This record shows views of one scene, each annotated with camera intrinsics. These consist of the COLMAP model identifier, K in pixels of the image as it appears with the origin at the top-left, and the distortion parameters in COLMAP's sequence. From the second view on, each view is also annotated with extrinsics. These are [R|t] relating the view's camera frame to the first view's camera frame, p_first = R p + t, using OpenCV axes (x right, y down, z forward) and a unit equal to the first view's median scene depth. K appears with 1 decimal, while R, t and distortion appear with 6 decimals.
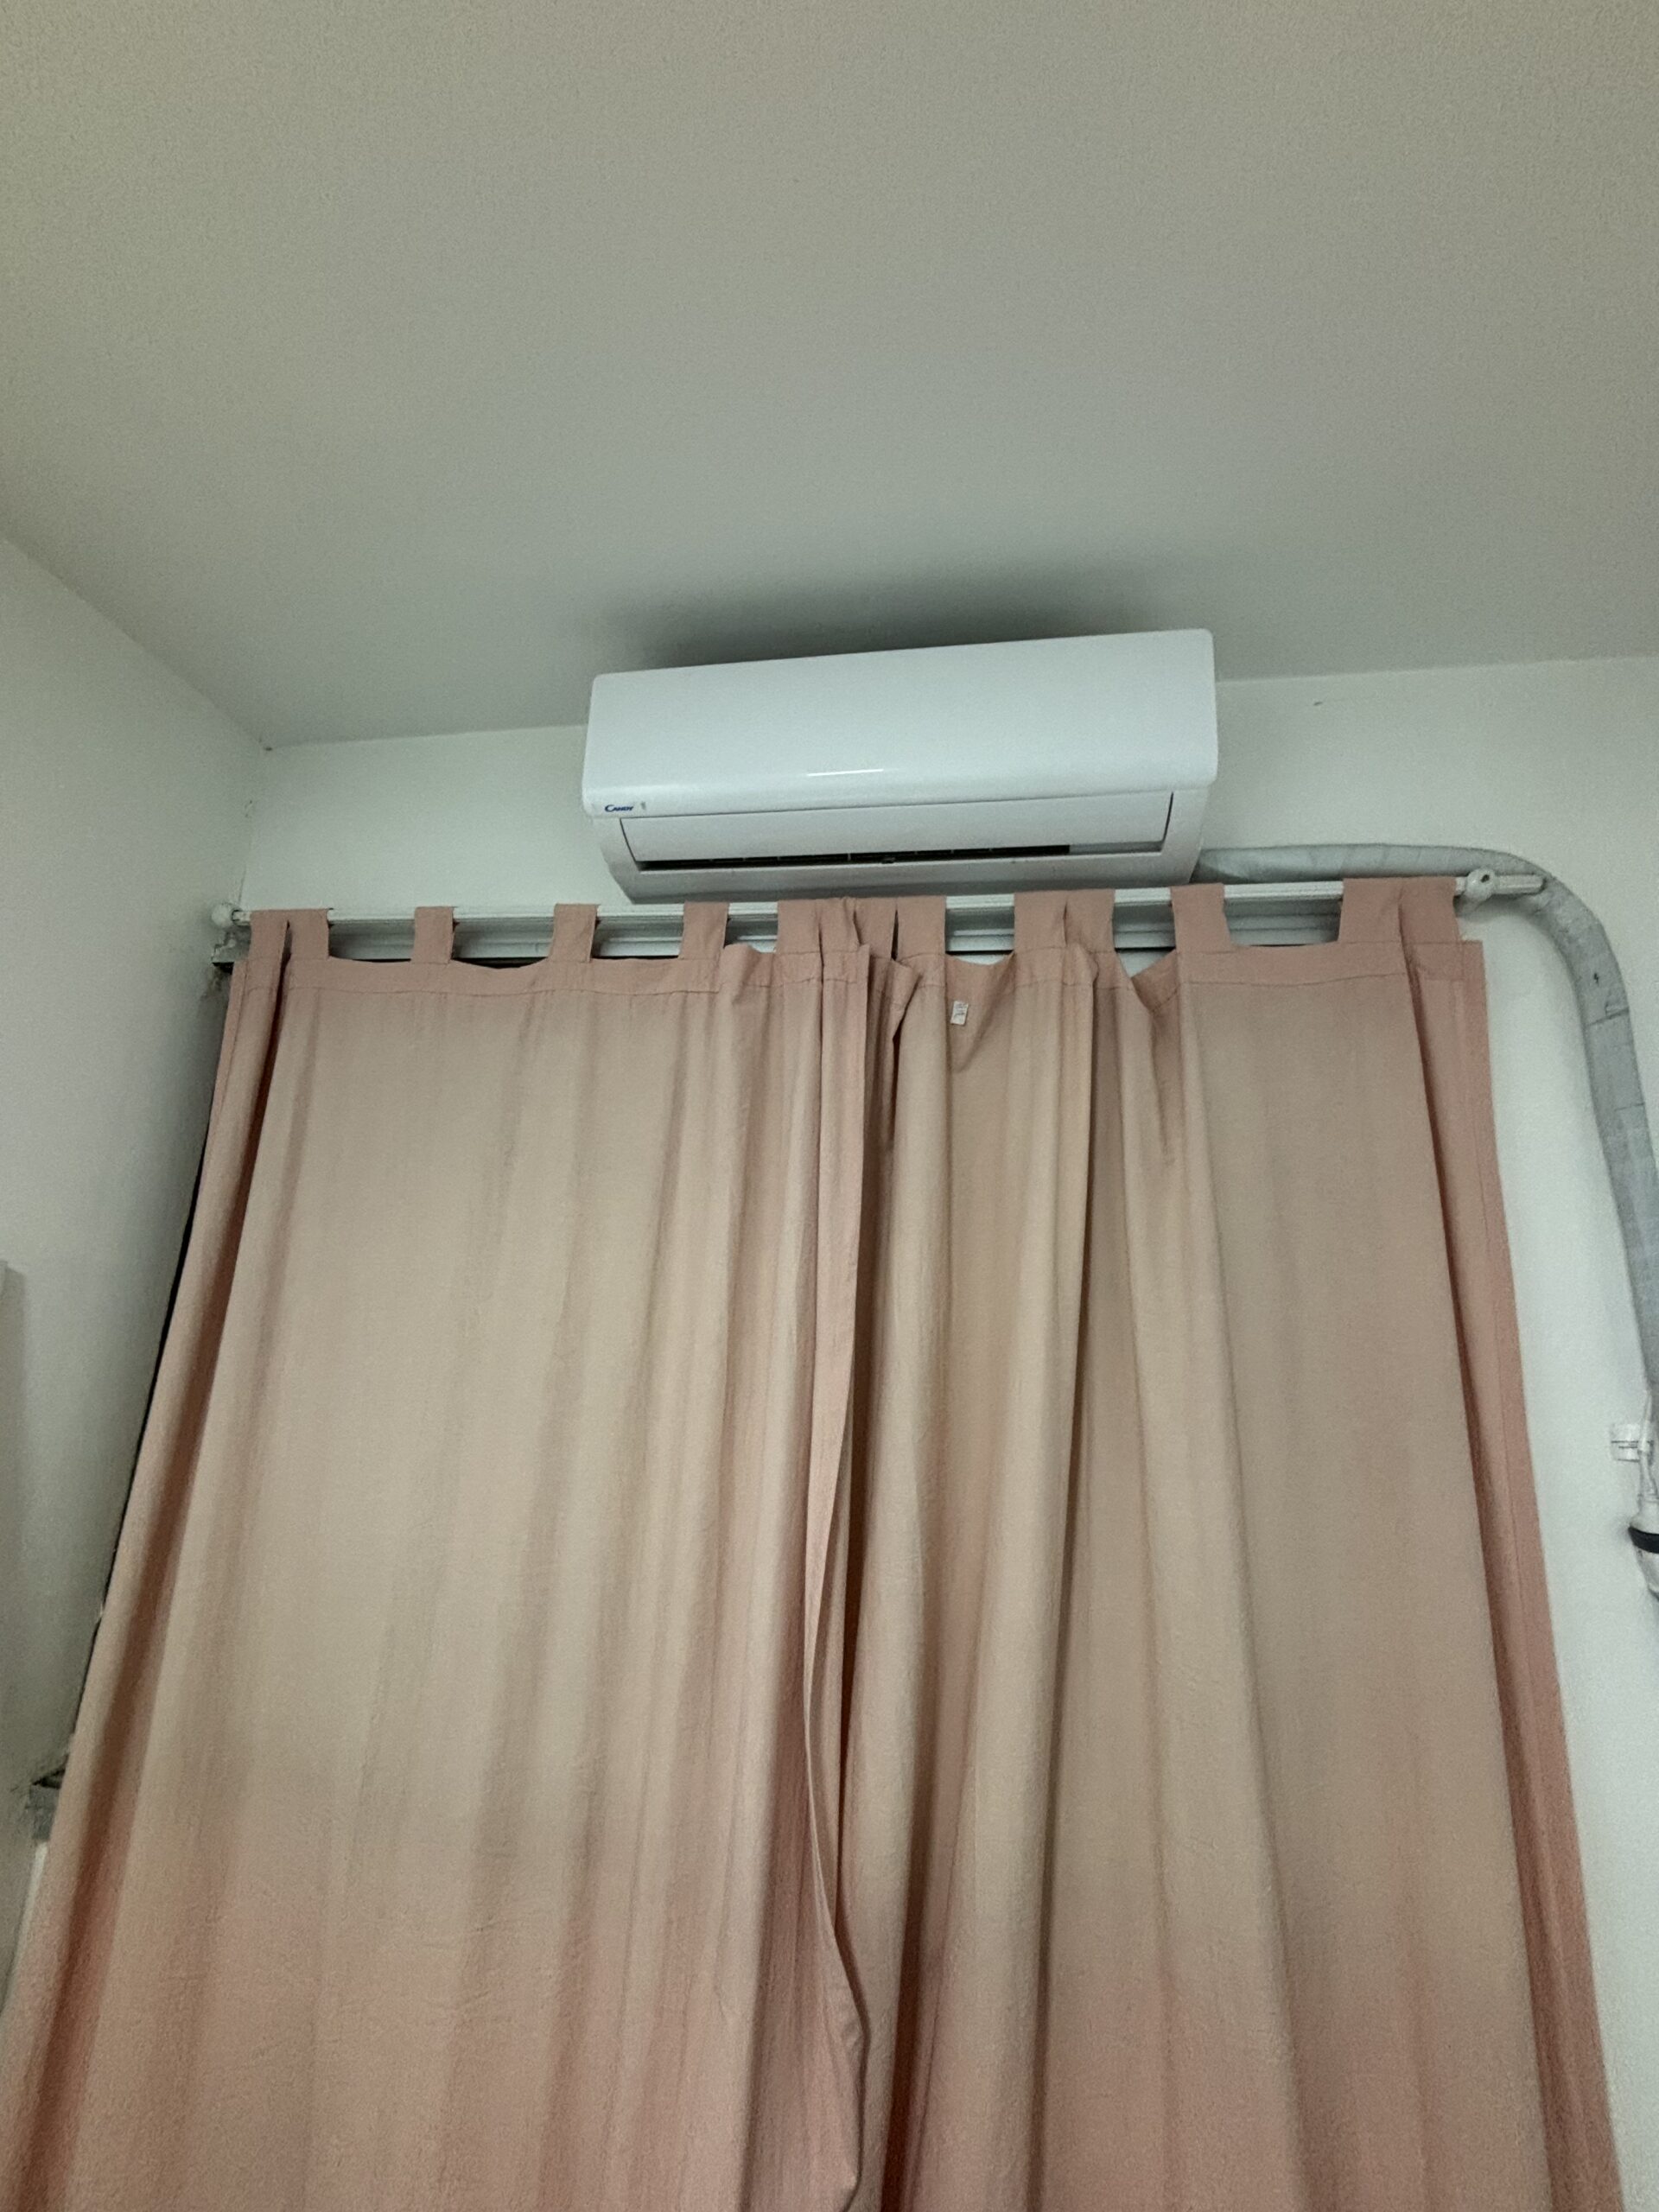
lens RADIAL K [[897.3, 0, 825.2], [0, 897.3, 1104.9], [0, 0, 1]] dist [0.002464, 0.000722]
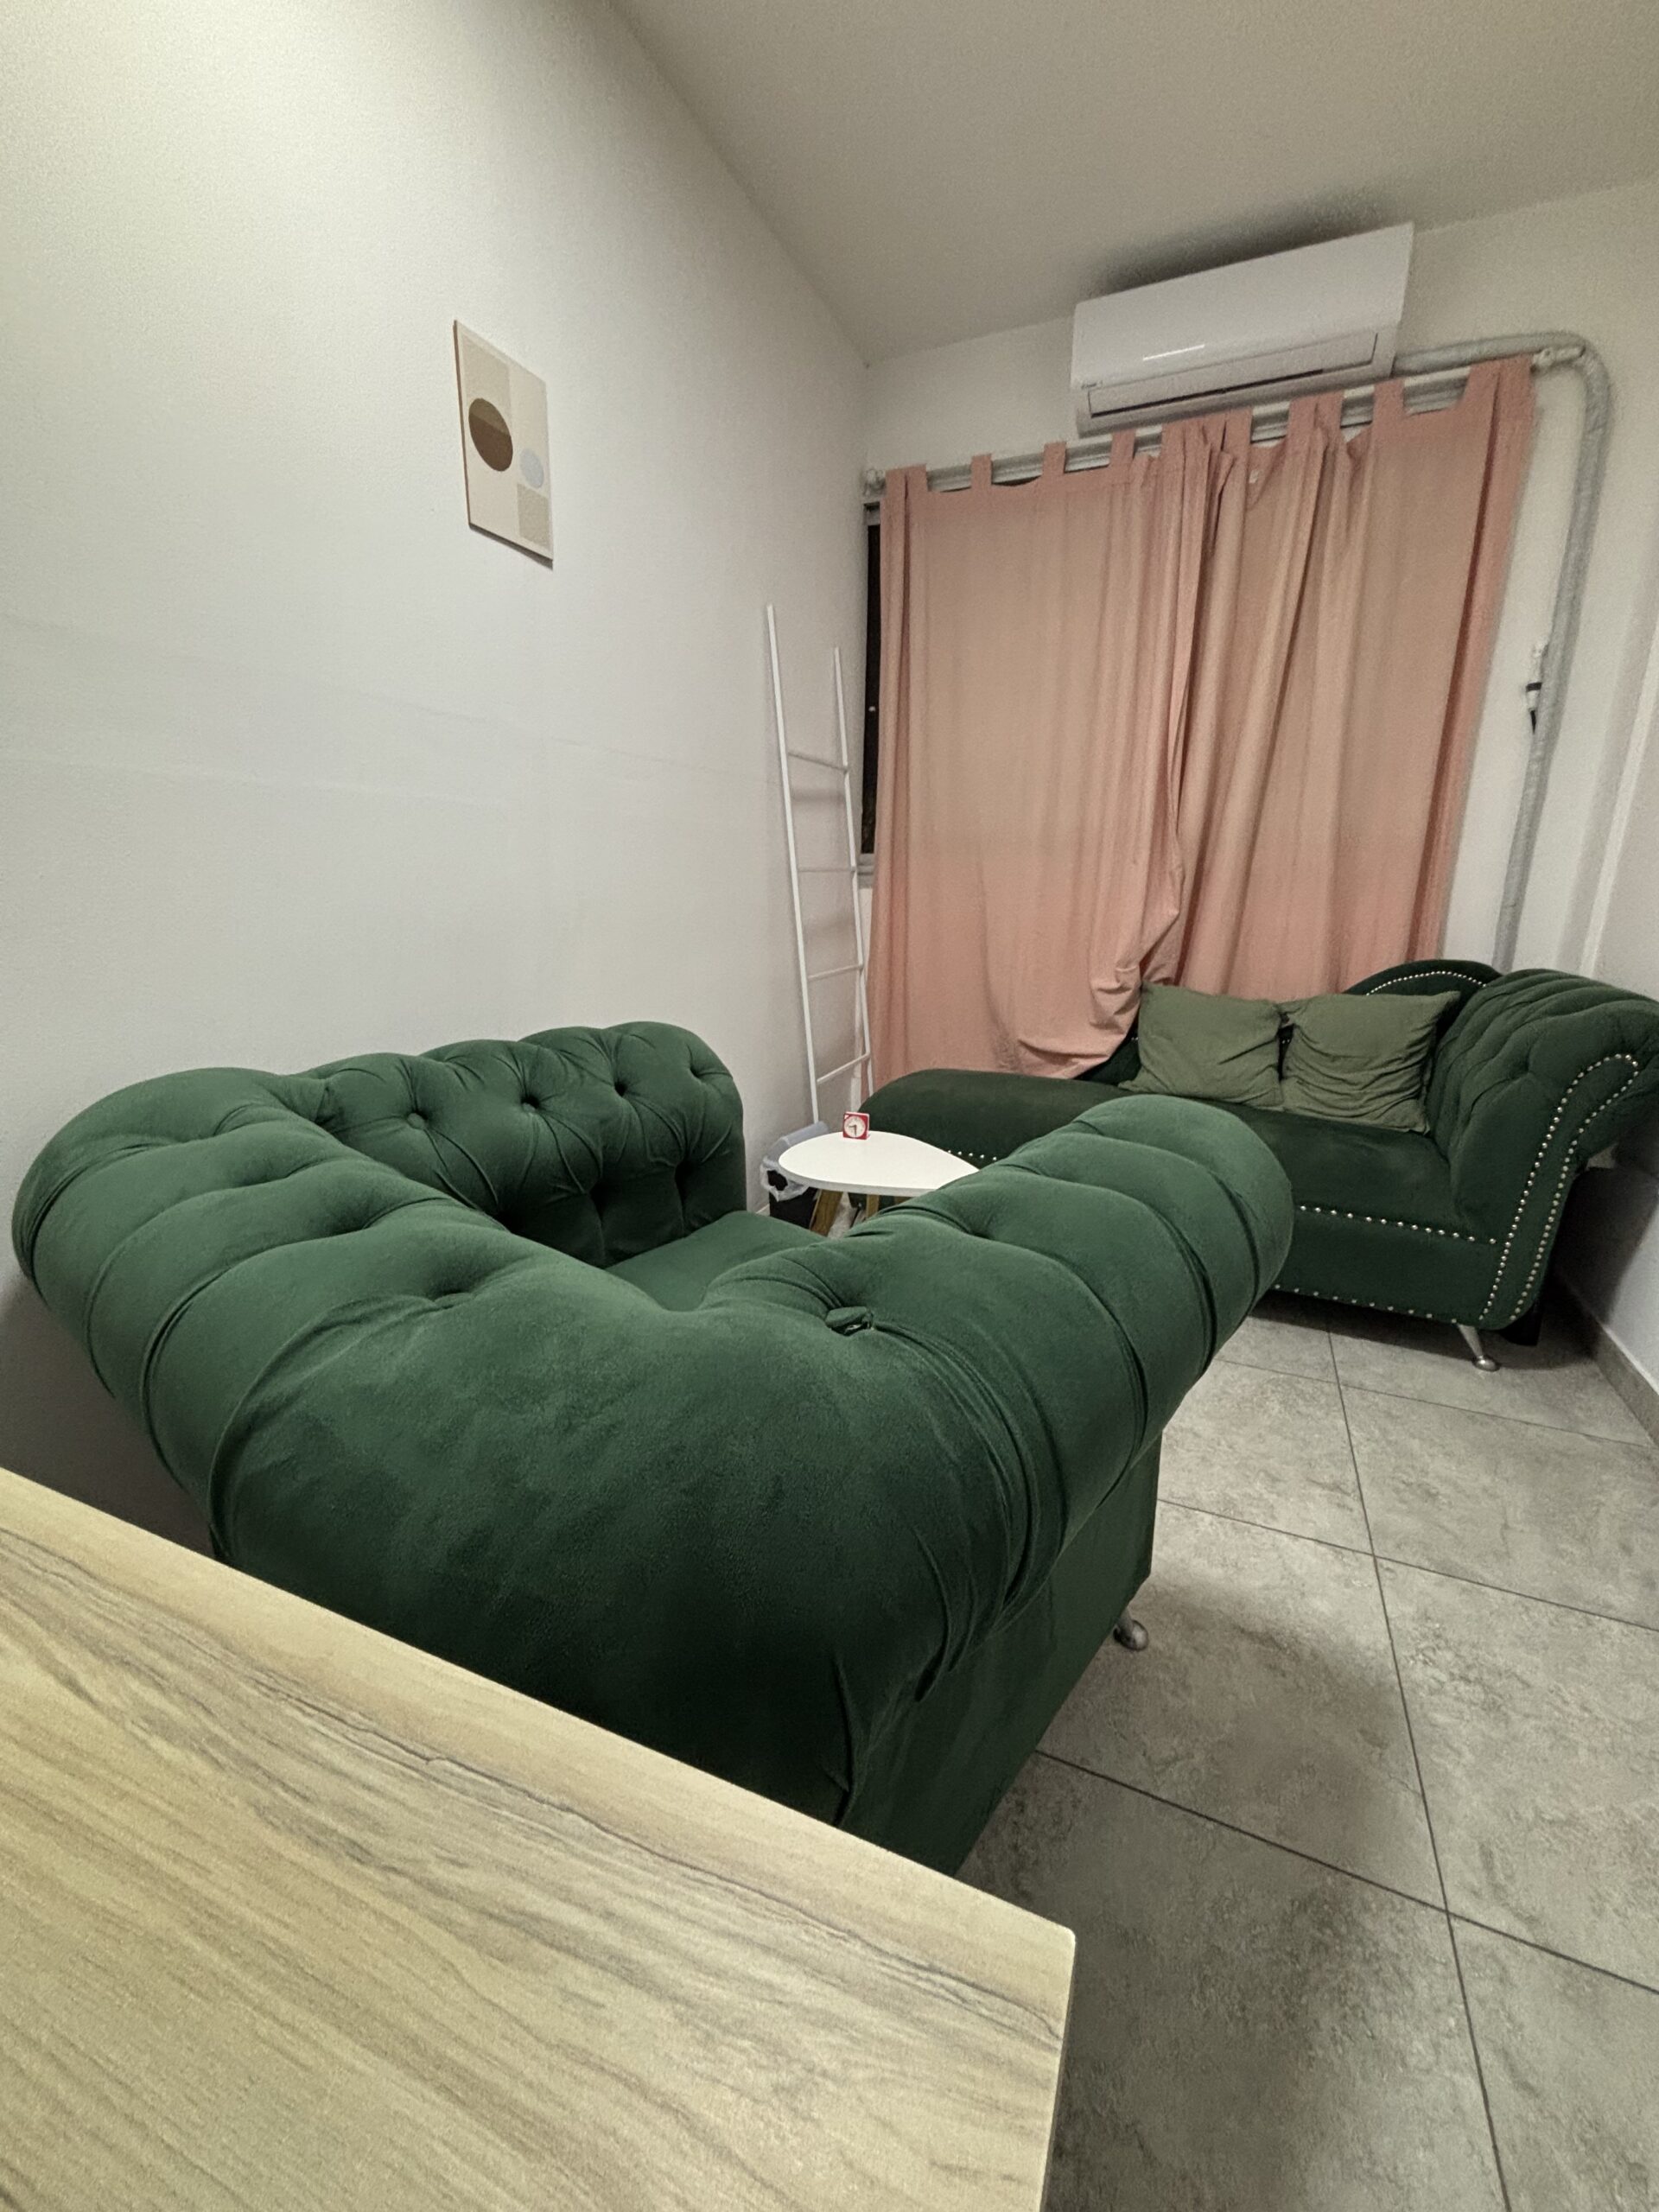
lens RADIAL K [[897.3, 0, 822.9], [0, 897.3, 1123.4], [0, 0, 1]] dist [0.002464, 0.000722]
pose [[0.972342, 0.016549, -0.232973, -0.313877], [0.088052, 0.897912, 0.431278, 0.258953], [0.216327, -0.439863, 0.871621, -1.710381]]
